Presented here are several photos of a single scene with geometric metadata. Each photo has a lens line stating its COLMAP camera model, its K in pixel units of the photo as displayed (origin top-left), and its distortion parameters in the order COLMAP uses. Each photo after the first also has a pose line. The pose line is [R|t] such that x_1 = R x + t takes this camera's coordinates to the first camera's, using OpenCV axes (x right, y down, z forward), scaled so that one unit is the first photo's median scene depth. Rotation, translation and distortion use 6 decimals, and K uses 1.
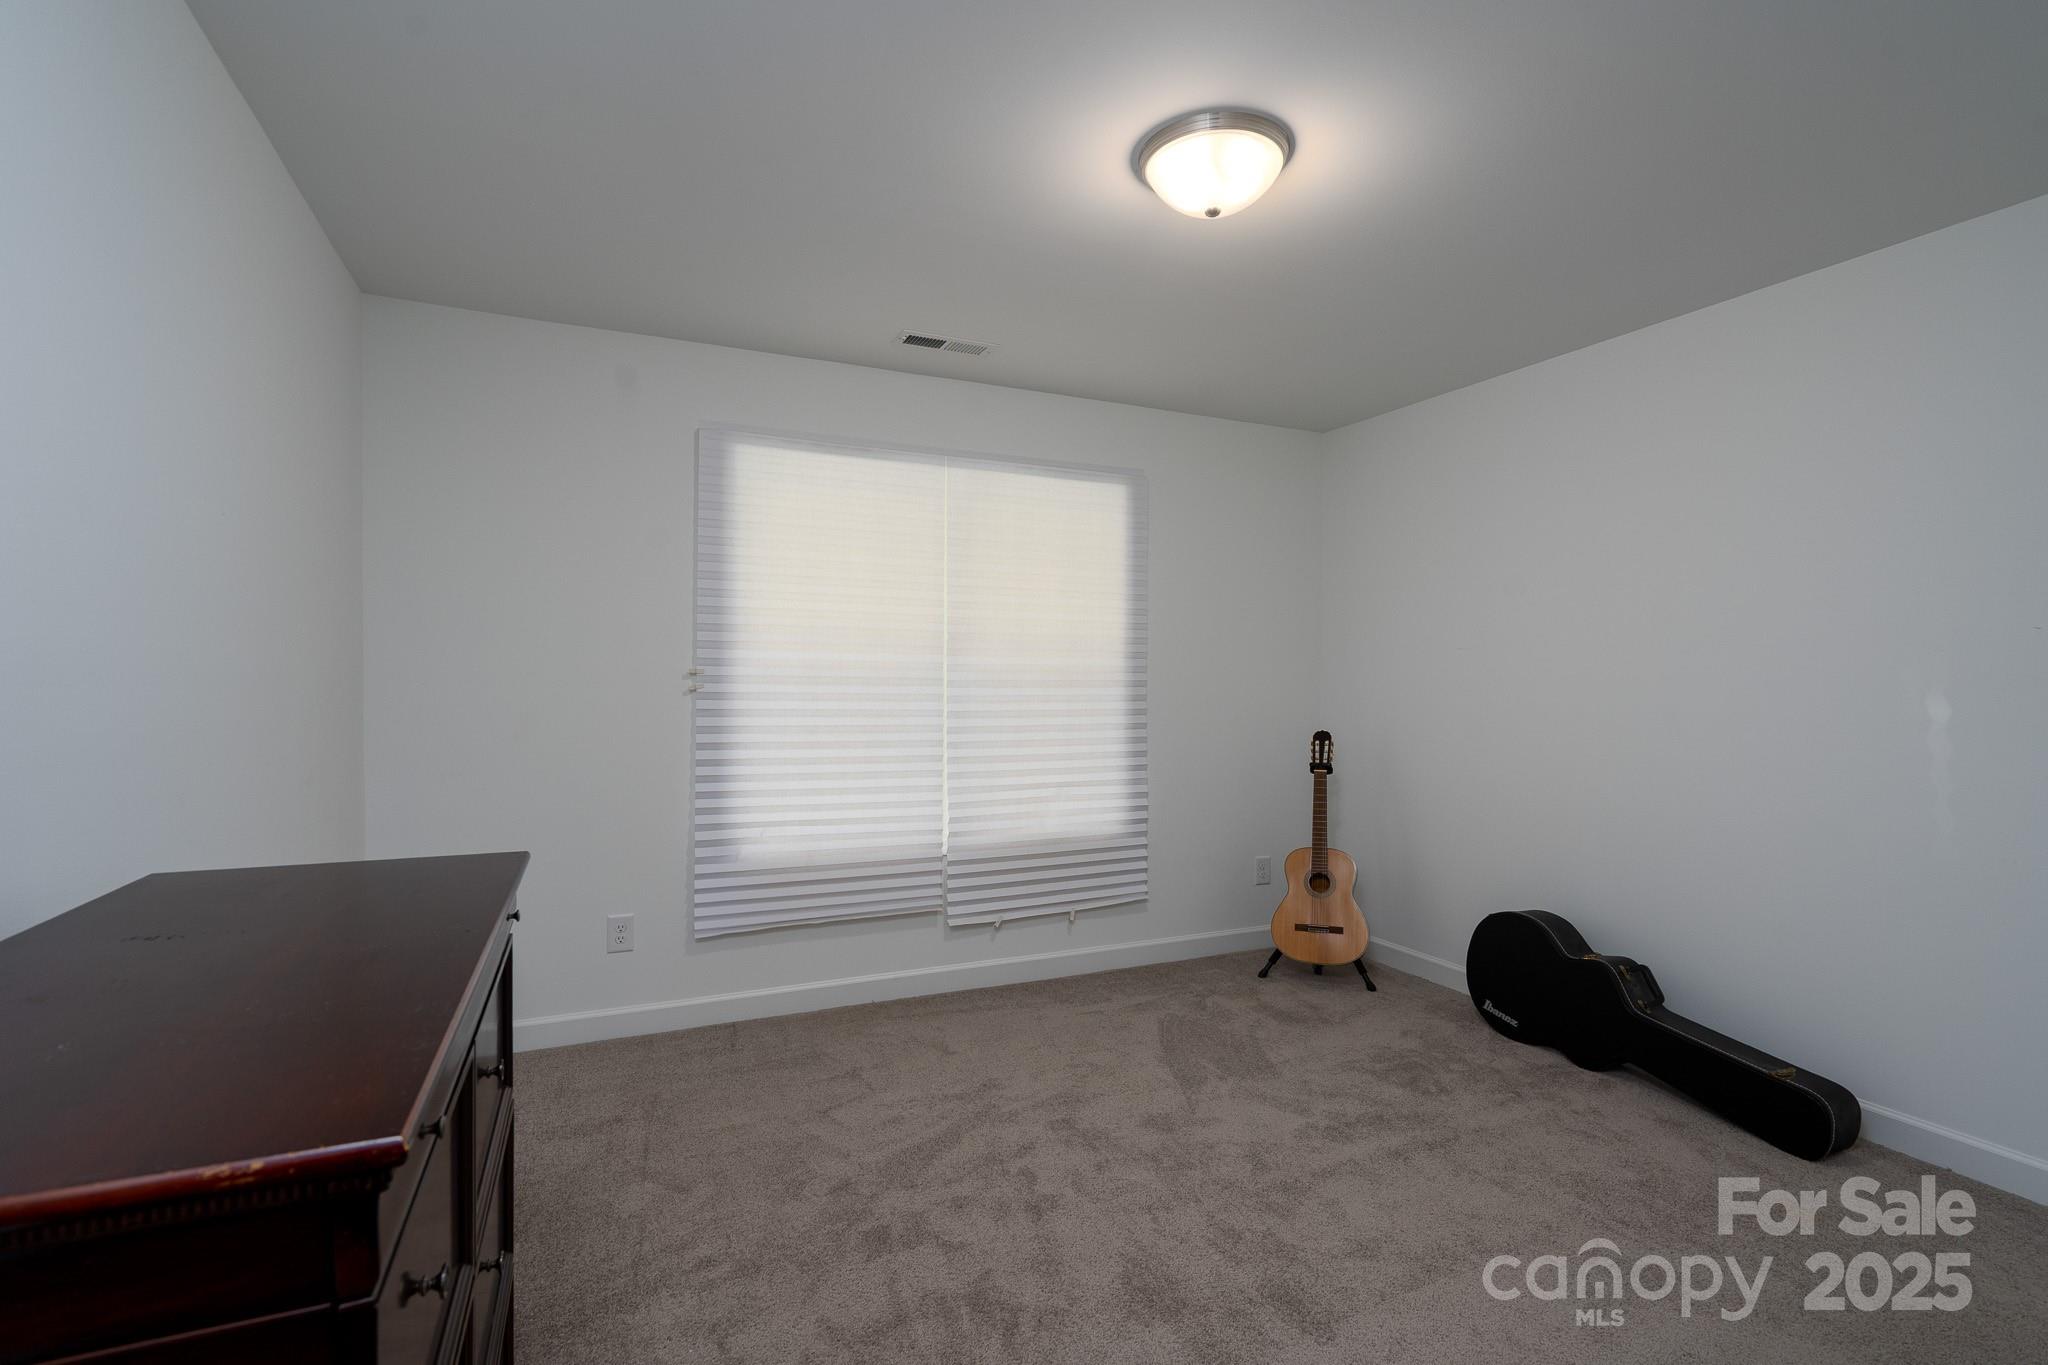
lens RADIAL K [[931.1, 0, 1023.5], [0, 931.1, 681.0], [0, 0, 1]] dist [-0.007562, 0.004119]
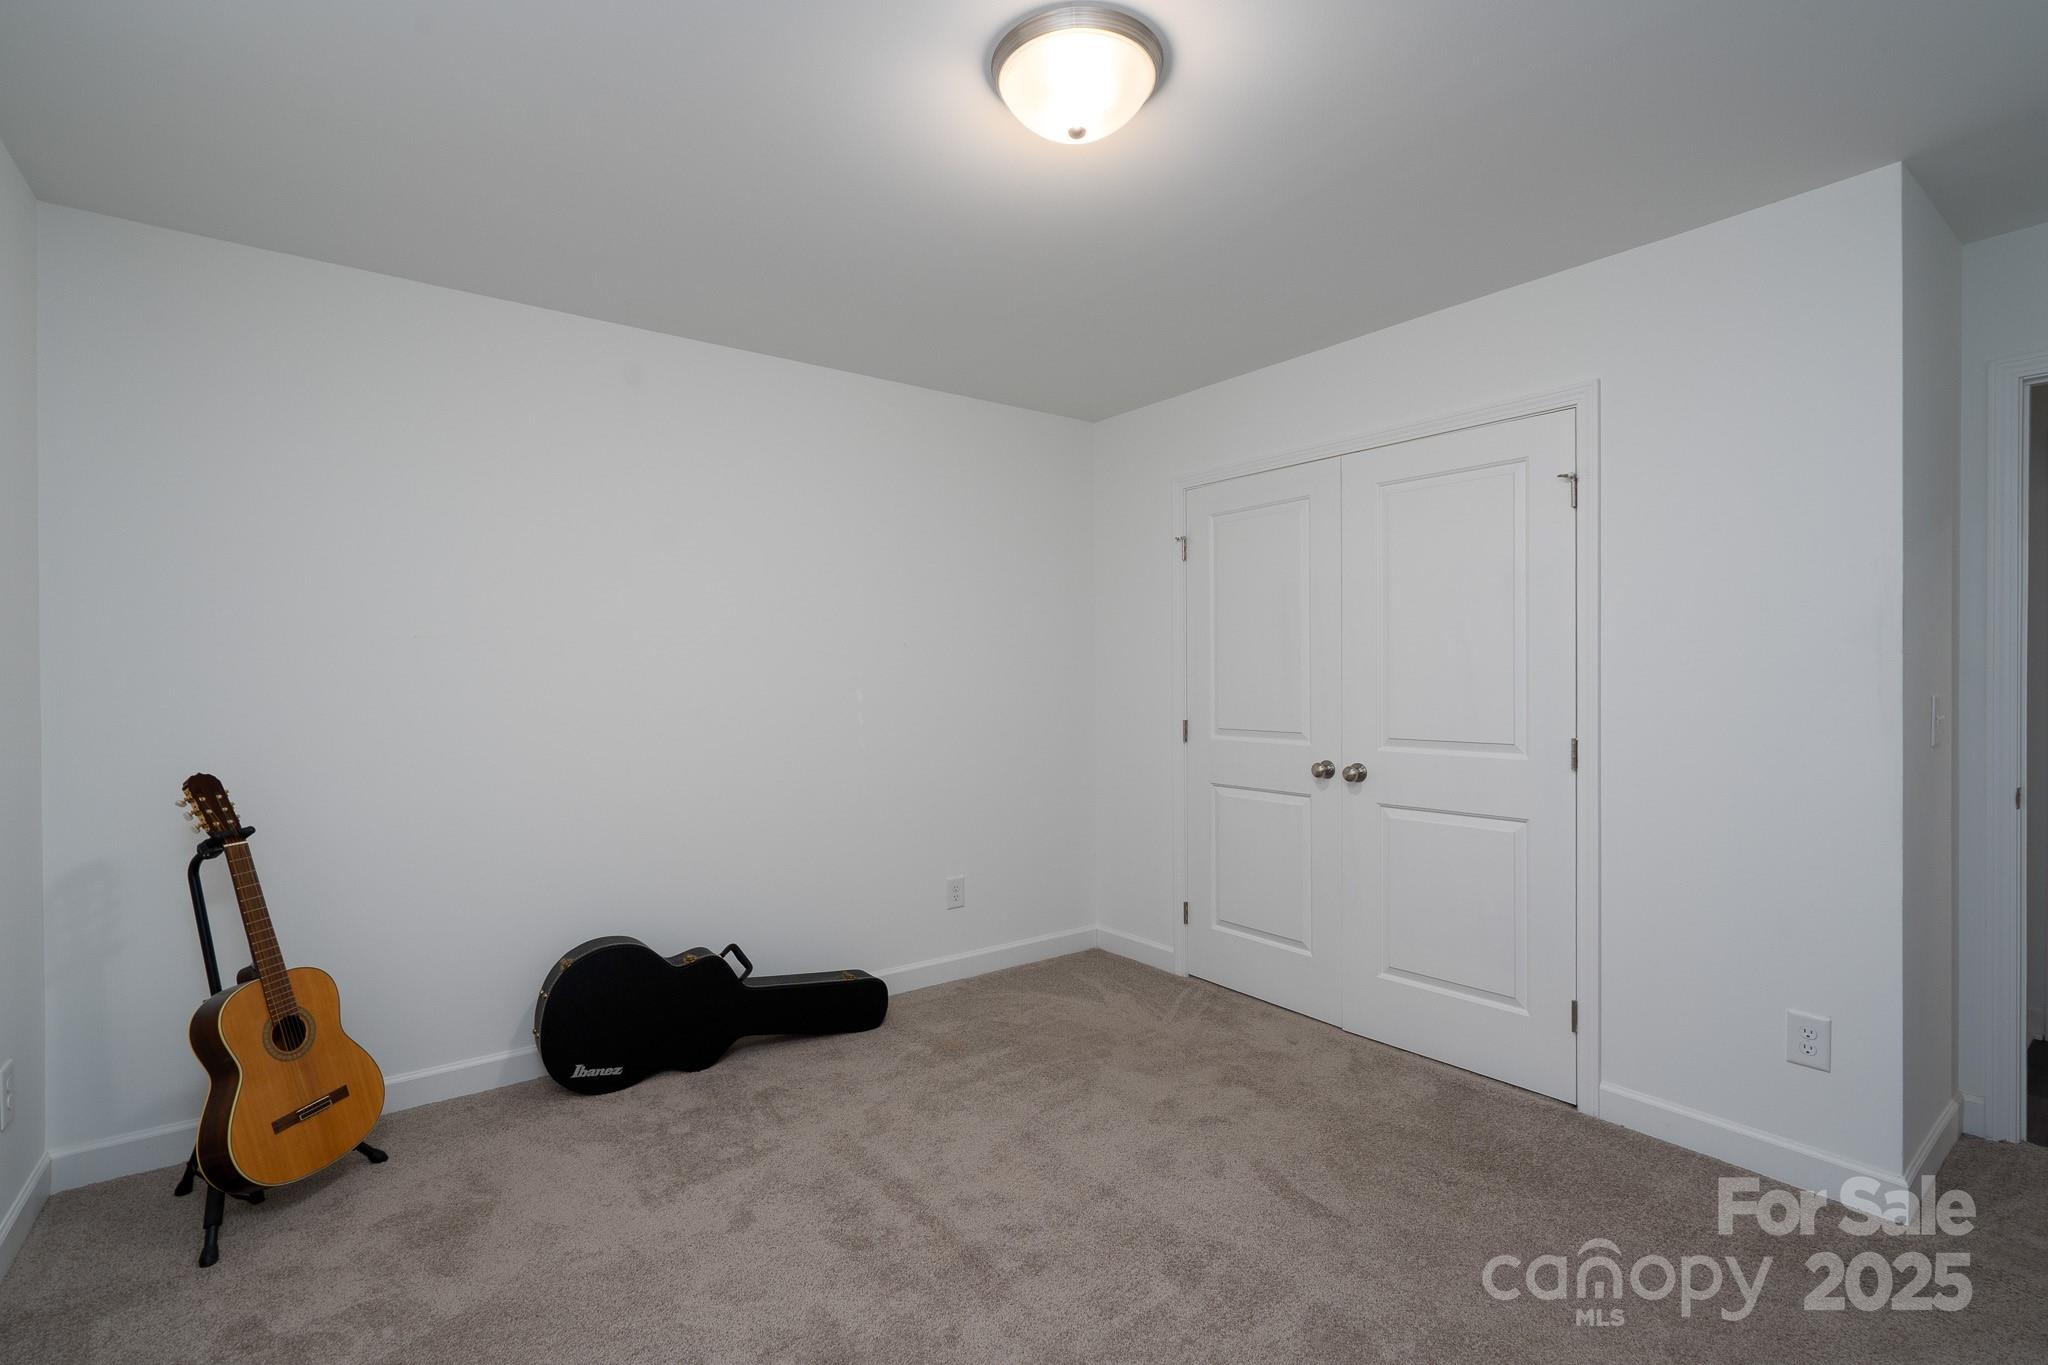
lens RADIAL K [[931.1, 0, 1007.4], [0, 931.1, 682.1], [0, 0, 1]] dist [-0.007562, 0.004119]
pose [[-0.221176, -0.006624, 0.975211, -0.441046], [-0.004554, 0.999973, 0.005759, -0.009492], [-0.975223, -0.003167, -0.221200, 0.889269]]
